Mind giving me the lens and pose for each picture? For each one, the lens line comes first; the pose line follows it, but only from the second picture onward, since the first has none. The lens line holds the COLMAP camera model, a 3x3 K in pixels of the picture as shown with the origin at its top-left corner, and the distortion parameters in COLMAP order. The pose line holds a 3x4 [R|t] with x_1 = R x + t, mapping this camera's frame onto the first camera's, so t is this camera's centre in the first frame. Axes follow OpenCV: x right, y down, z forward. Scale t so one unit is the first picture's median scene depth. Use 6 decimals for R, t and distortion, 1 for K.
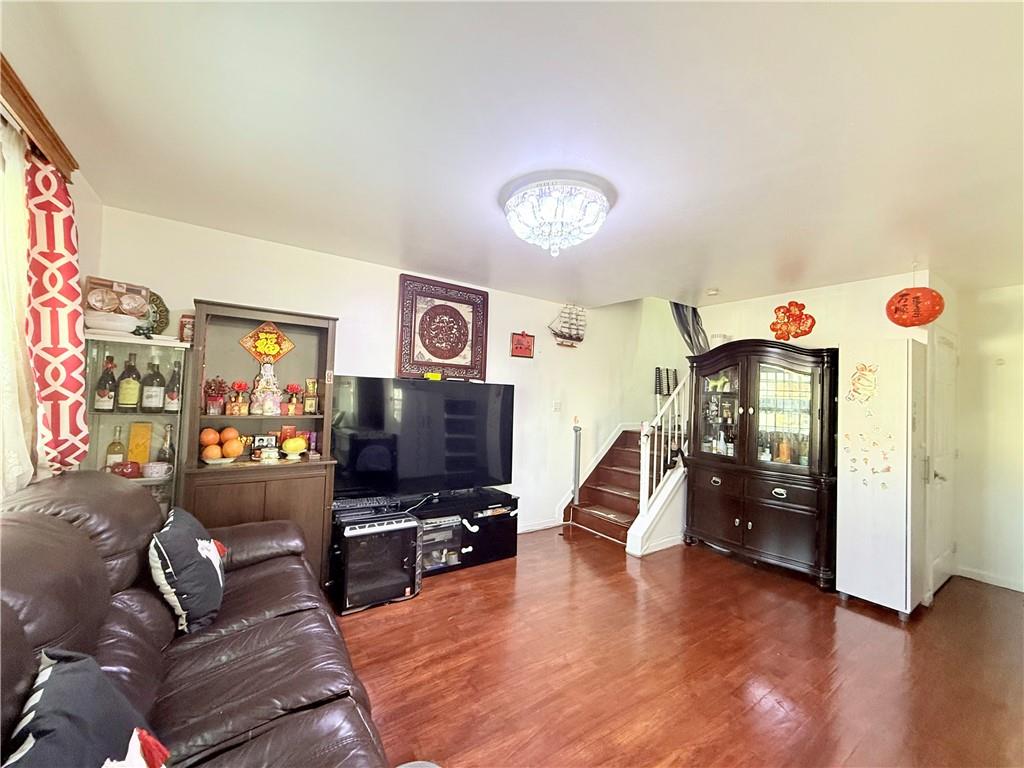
lens RADIAL K [[408.8, 0, 510.0], [0, 408.8, 385.4], [0, 0, 1]] dist [-0.000528, -0.000166]
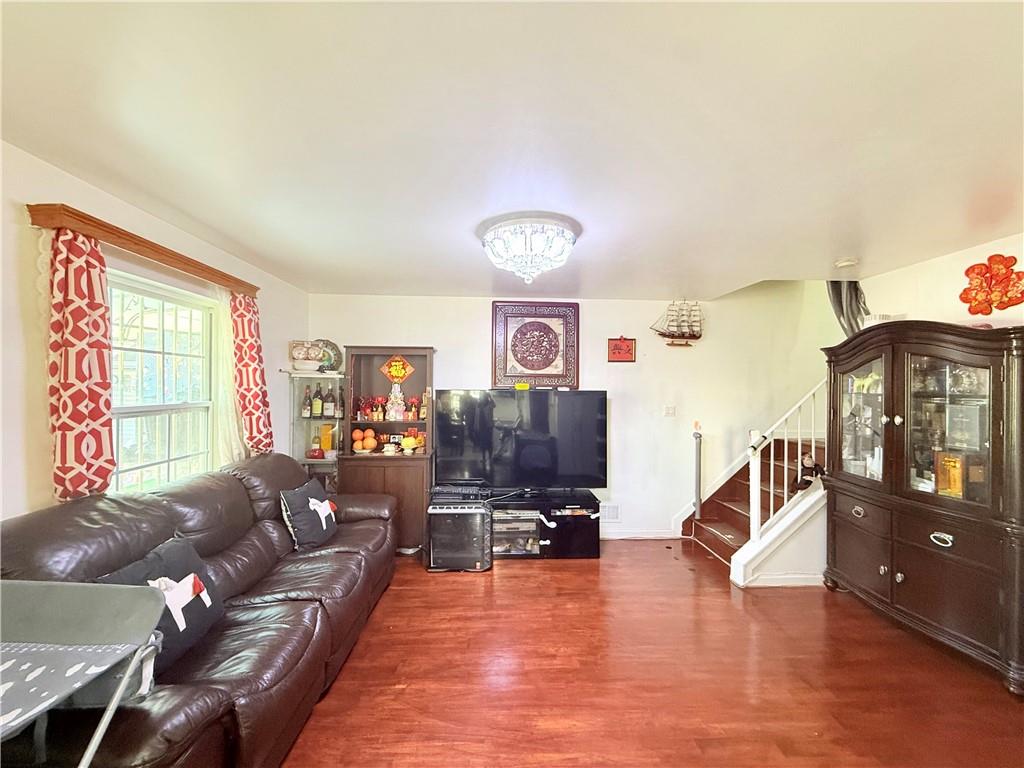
lens RADIAL K [[408.8, 0, 508.4], [0, 408.8, 385.7], [0, 0, 1]] dist [-0.000528, -0.000166]
pose [[0.842750, -0.032606, -0.537317, 0.360014], [0.036909, 0.999315, -0.002750, -0.020580], [0.537039, -0.017514, 0.843376, 0.015778]]
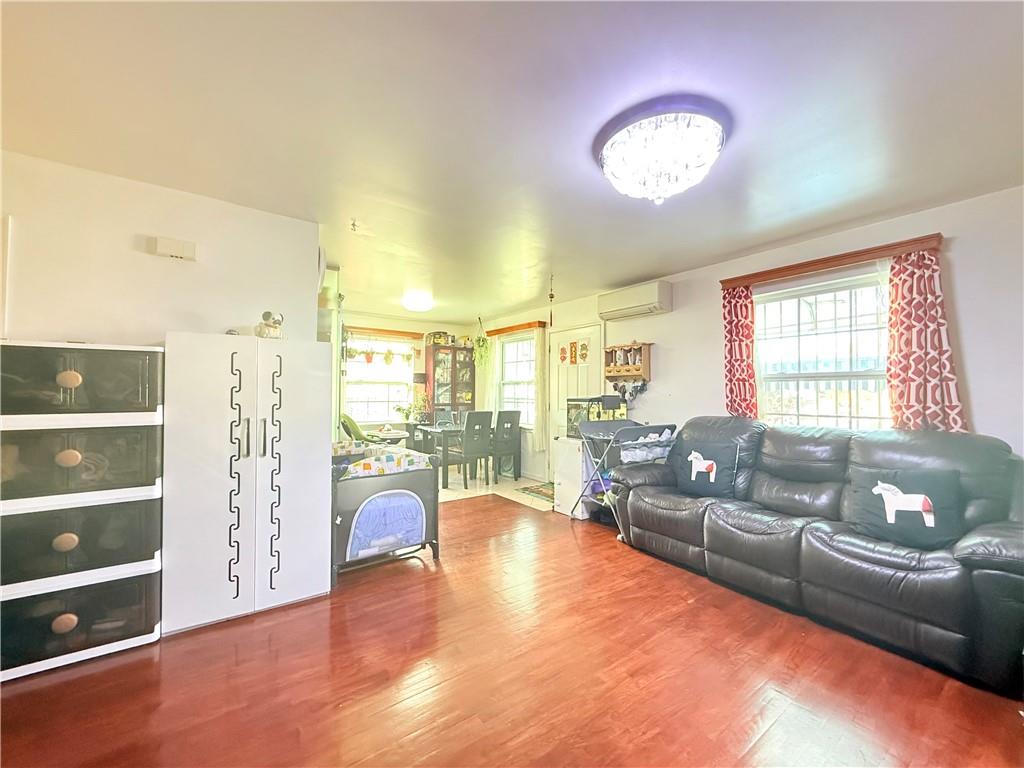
lens RADIAL K [[408.8, 0, 513.8], [0, 408.8, 386.7], [0, 0, 1]] dist [-0.000528, -0.000166]
pose [[-0.998697, -0.044177, -0.025556, 0.240251], [-0.043300, 0.998487, -0.033908, 0.071472], [0.027015, -0.032757, -0.999098, 1.036958]]
